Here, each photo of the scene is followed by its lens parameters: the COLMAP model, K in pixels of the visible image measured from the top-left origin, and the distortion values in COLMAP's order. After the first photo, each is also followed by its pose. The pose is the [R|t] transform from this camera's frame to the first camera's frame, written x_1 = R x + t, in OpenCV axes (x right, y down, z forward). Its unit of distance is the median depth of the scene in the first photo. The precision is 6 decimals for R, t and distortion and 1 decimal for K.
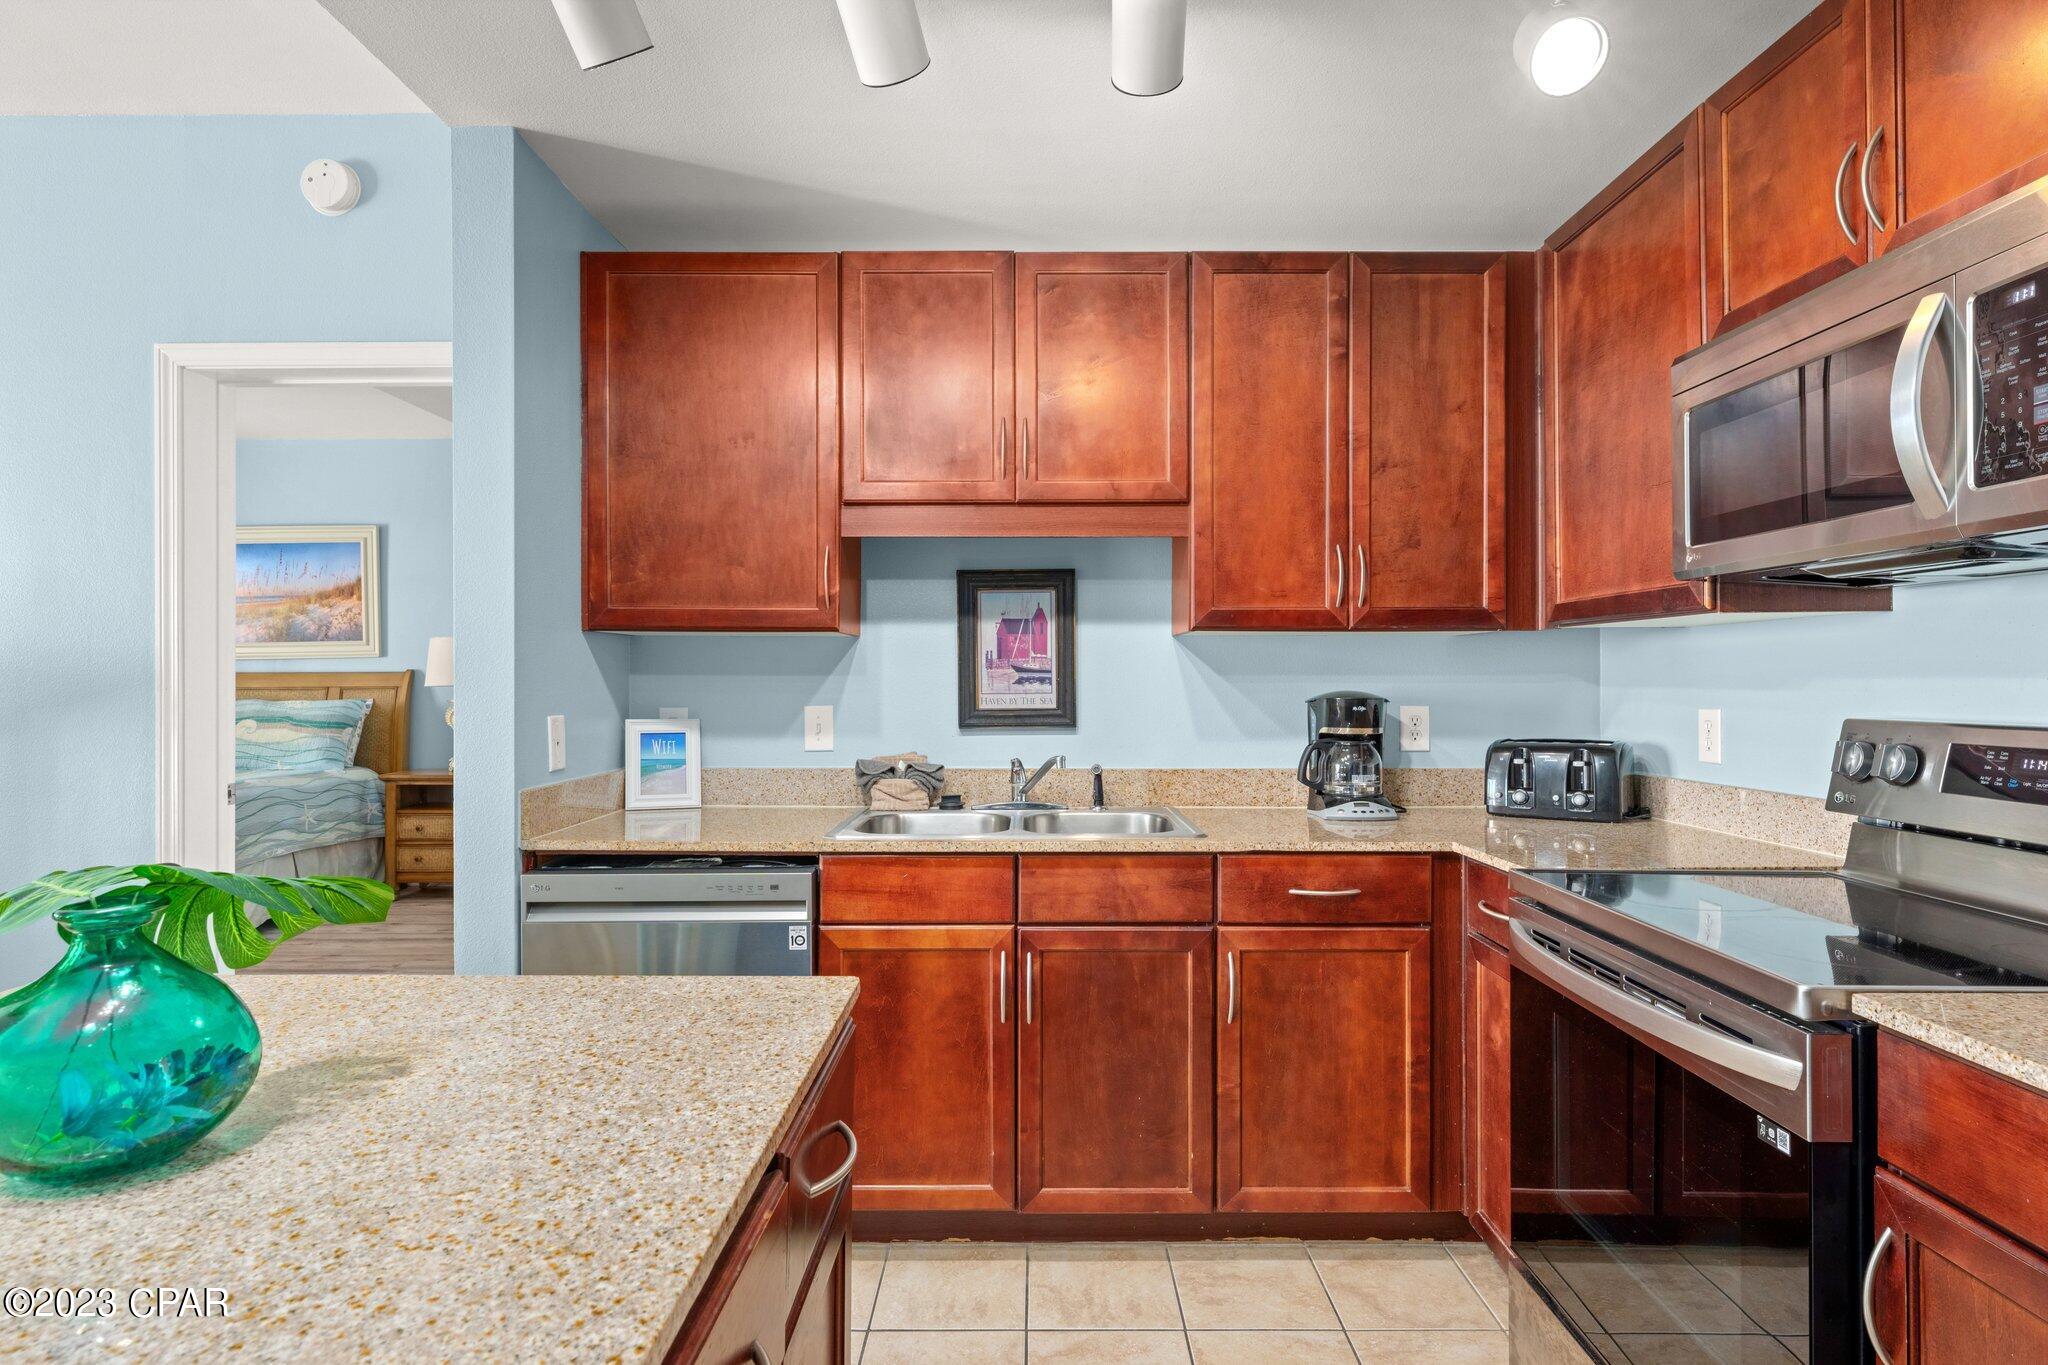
lens RADIAL K [[1072.4, 0, 1018.3], [0, 1072.4, 675.3], [0, 0, 1]] dist [-0.004435, -0.001353]
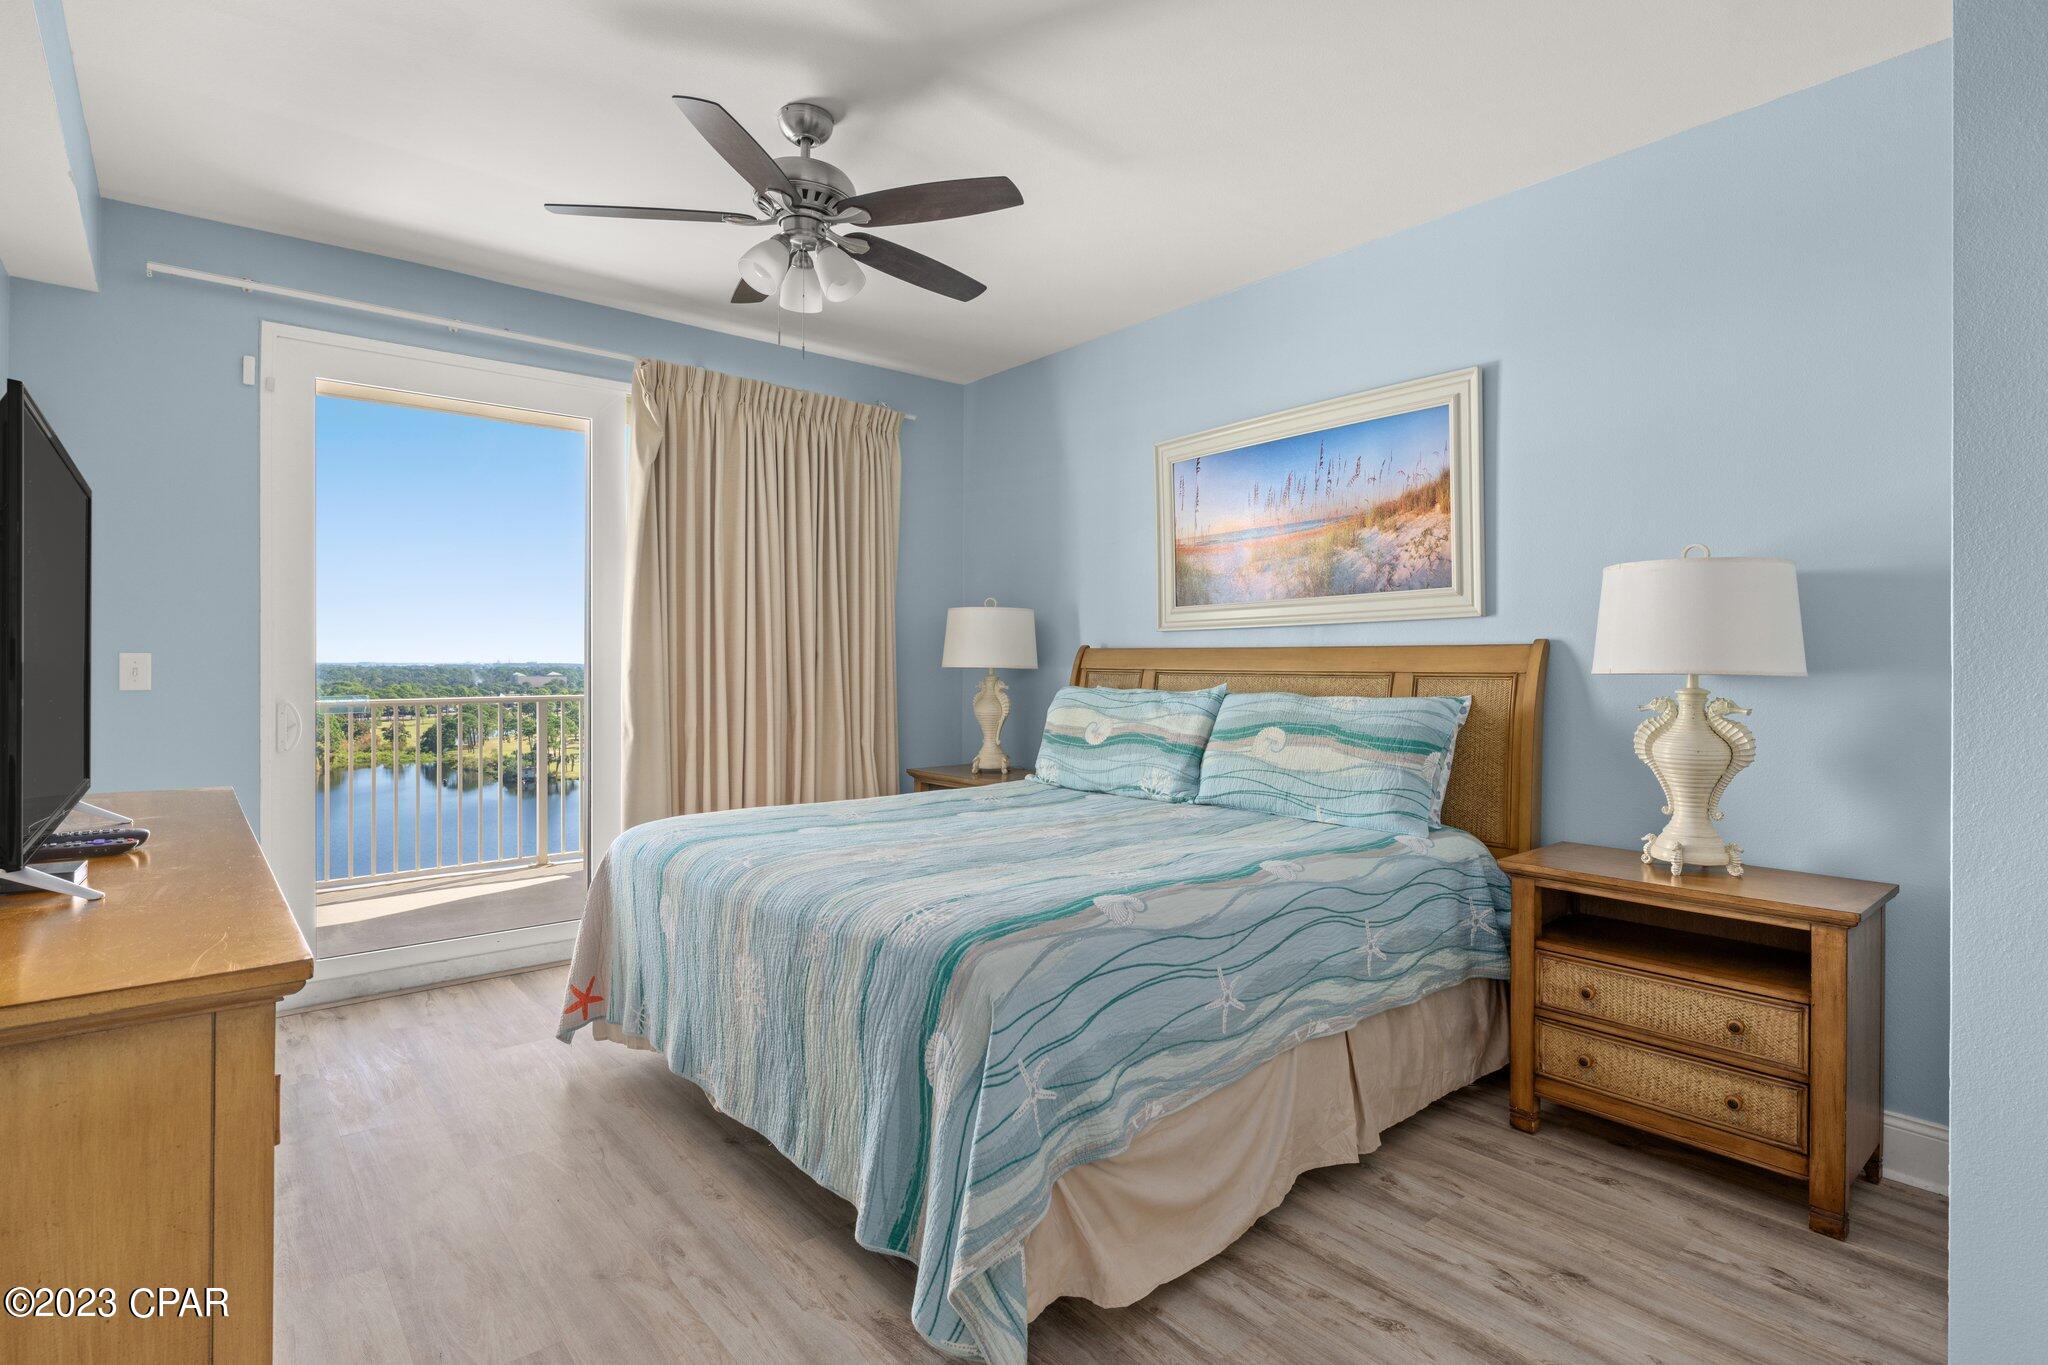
lens RADIAL K [[1027.8, 0, 1028.3], [0, 1027.8, 673.1], [0, 0, 1]] dist [-0.011273, -0.000376]
pose [[0.640174, 0.009504, -0.768171, -0.359135], [0.002690, 0.999890, 0.014614, 0.002775], [0.768225, -0.011422, 0.640078, 0.515657]]
